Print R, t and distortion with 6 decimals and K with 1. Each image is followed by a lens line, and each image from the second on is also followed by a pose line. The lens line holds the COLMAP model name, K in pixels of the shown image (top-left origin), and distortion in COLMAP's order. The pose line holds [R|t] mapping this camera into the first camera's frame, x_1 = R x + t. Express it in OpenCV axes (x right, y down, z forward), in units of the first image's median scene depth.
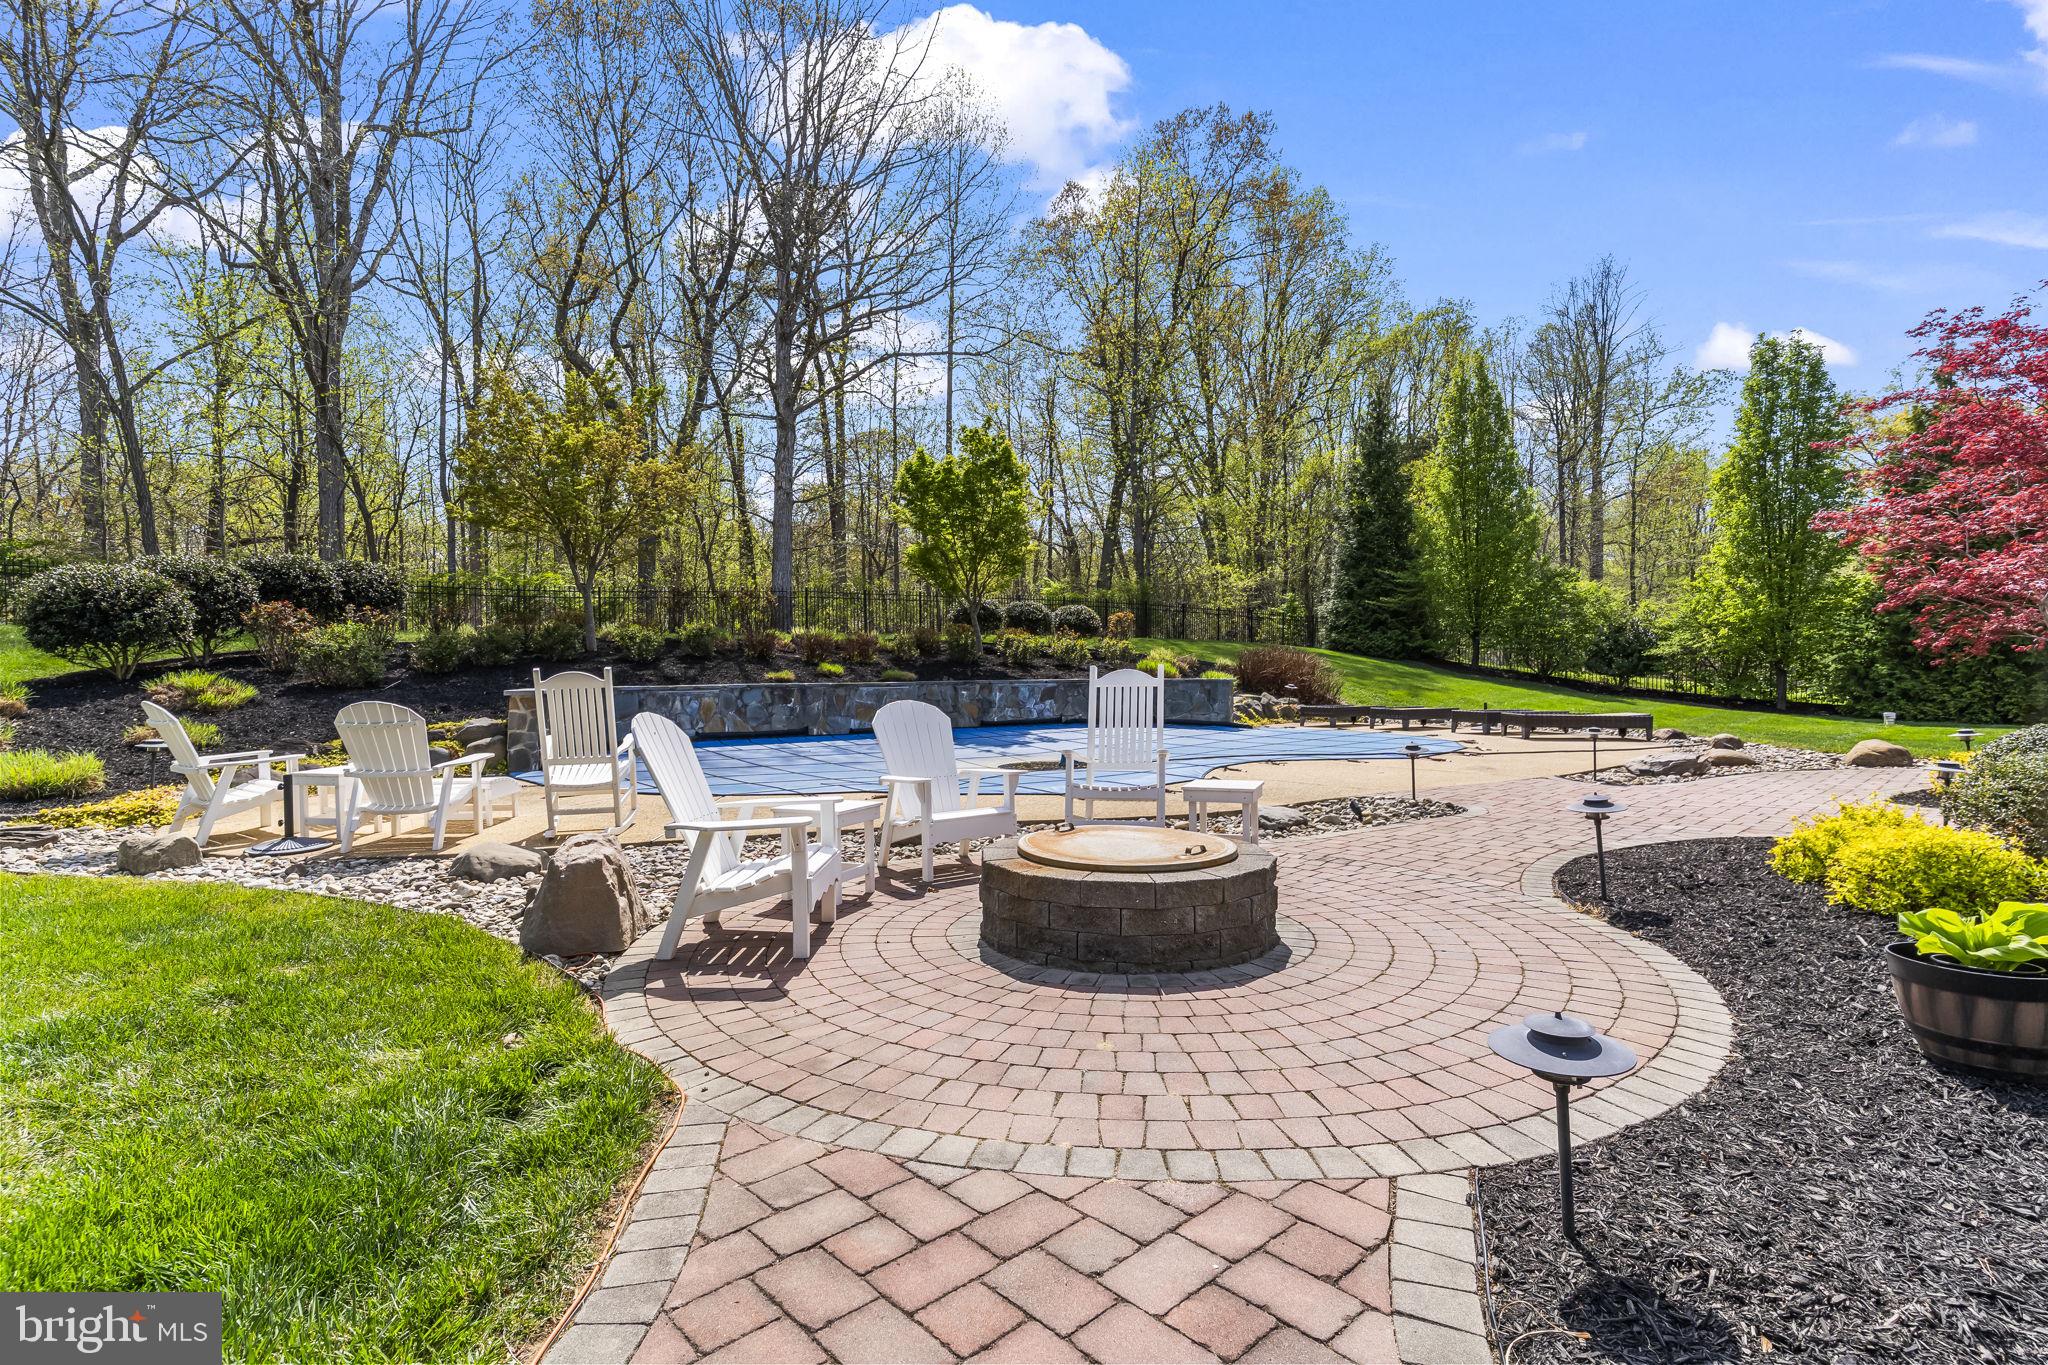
lens RADIAL K [[980.4, 0, 1018.9], [0, 980.4, 678.5], [0, 0, 1]] dist [0.000251, 0.002980]
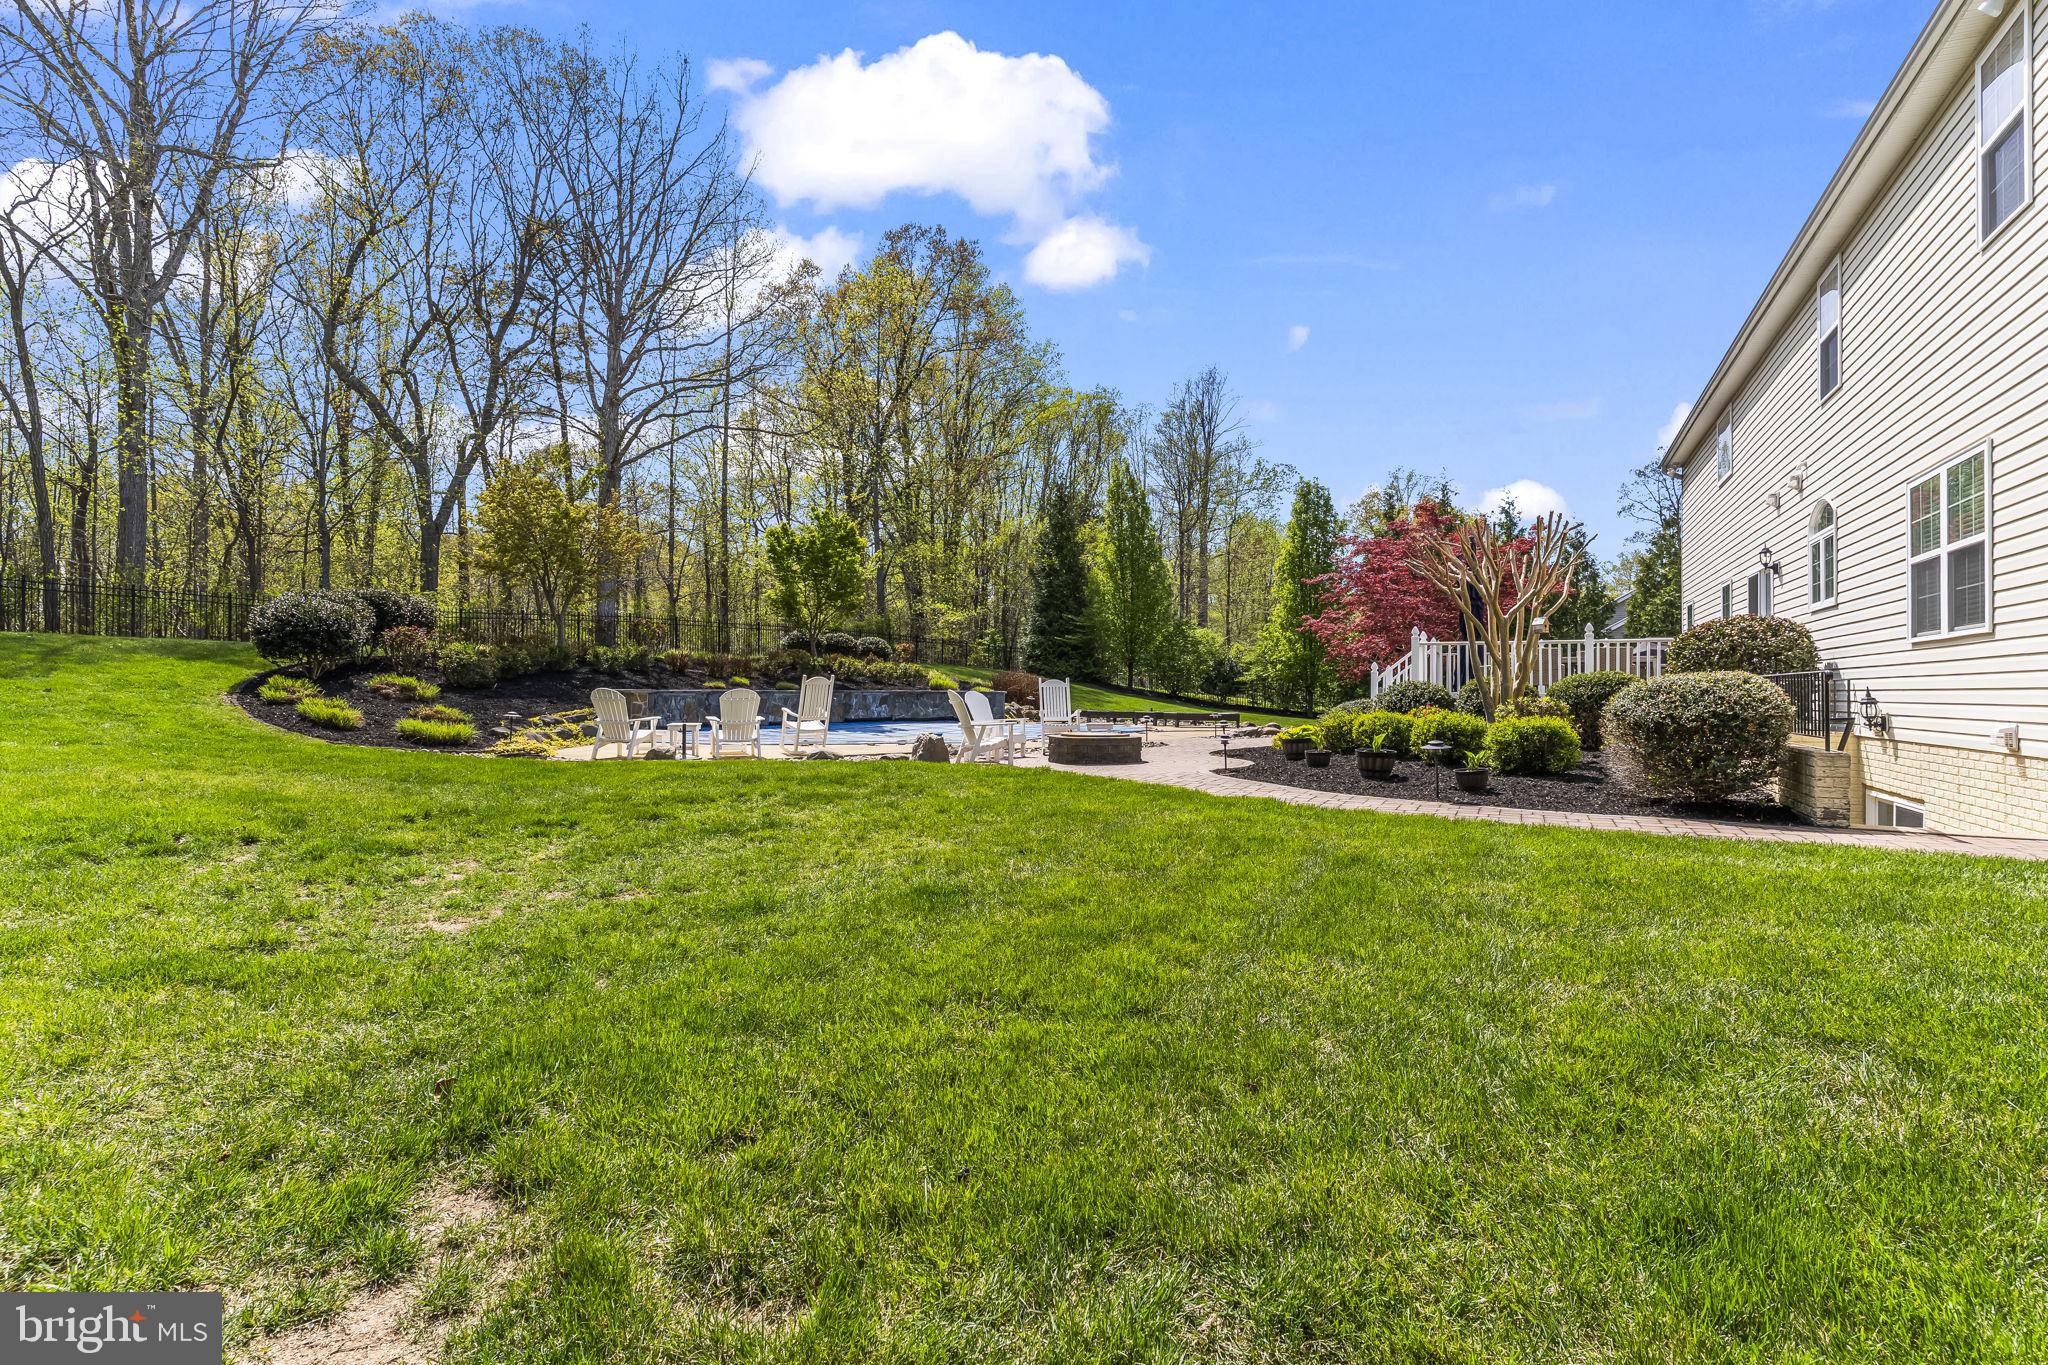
lens RADIAL K [[980.4, 0, 1030.7], [0, 980.4, 682.9], [0, 0, 1]] dist [0.000251, 0.002980]
pose [[0.935478, 0.014566, 0.353085, -0.142066], [-0.008383, 0.999784, -0.019034, 0.007967], [-0.353286, 0.014846, 0.935398, -0.225223]]
